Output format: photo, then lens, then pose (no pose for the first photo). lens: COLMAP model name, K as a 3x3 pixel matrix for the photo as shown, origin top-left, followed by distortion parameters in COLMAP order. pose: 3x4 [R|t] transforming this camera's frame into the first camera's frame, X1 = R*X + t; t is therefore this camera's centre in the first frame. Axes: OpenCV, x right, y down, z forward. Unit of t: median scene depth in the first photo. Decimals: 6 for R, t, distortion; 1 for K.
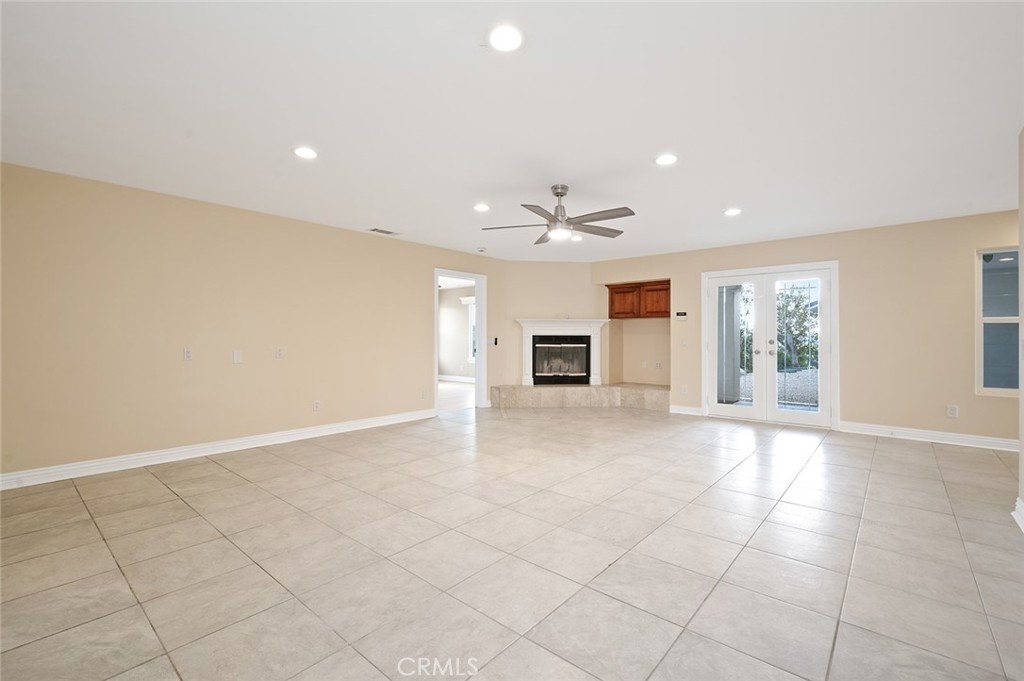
lens RADIAL K [[446.4, 0, 506.8], [0, 446.4, 340.8], [0, 0, 1]] dist [-0.000621, 0.000723]
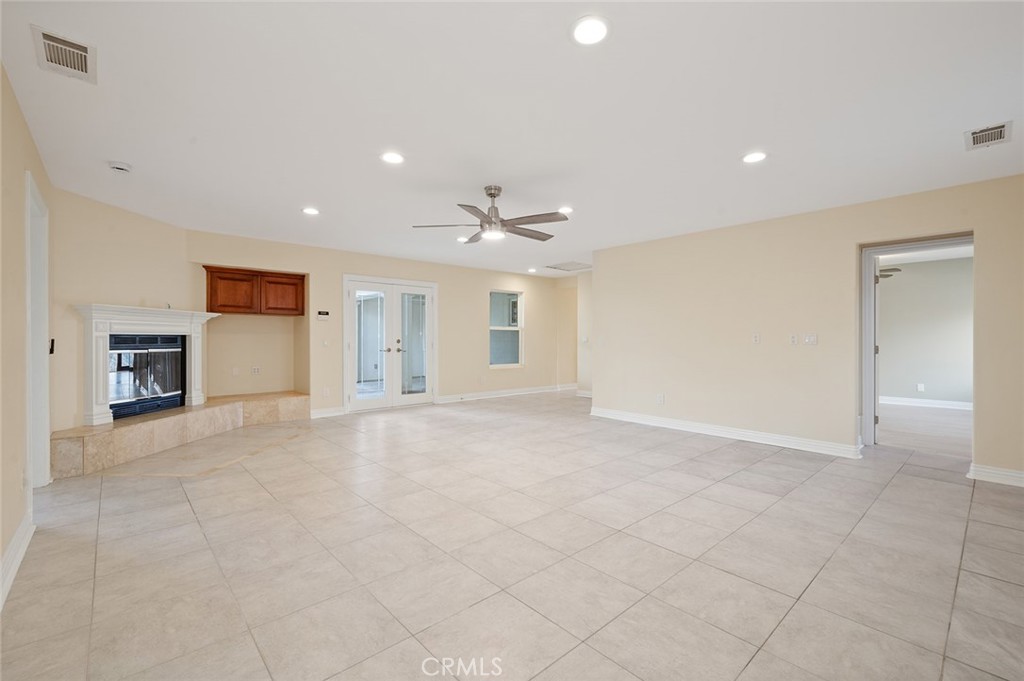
lens RADIAL K [[446.4, 0, 503.7], [0, 446.4, 337.4], [0, 0, 1]] dist [-0.000621, 0.000723]
pose [[0.123647, -0.002412, 0.992323, -0.474066], [0.007157, 0.999973, 0.001539, -0.006015], [-0.992300, 0.006912, 0.123661, 0.461985]]
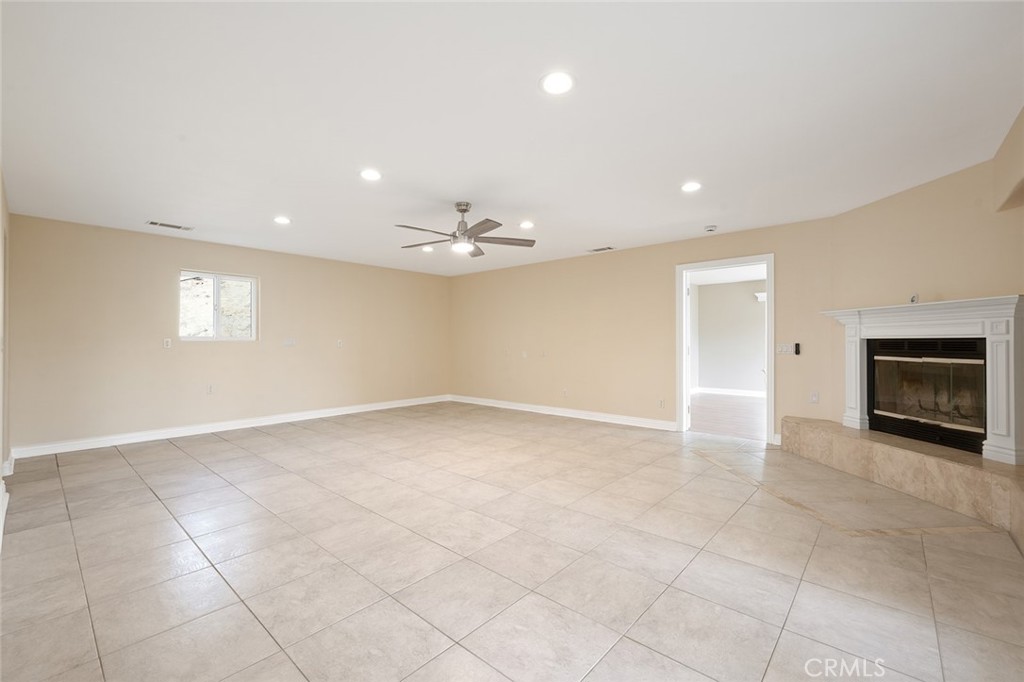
lens RADIAL K [[416.3, 0, 511.1], [0, 416.3, 341.7], [0, 0, 1]] dist [0.000773, 0.000035]
pose [[0.005652, -0.002576, -0.999981, 0.610763], [-0.006133, 0.999978, -0.002611, -0.005192], [0.999965, 0.006148, 0.005636, 0.602624]]
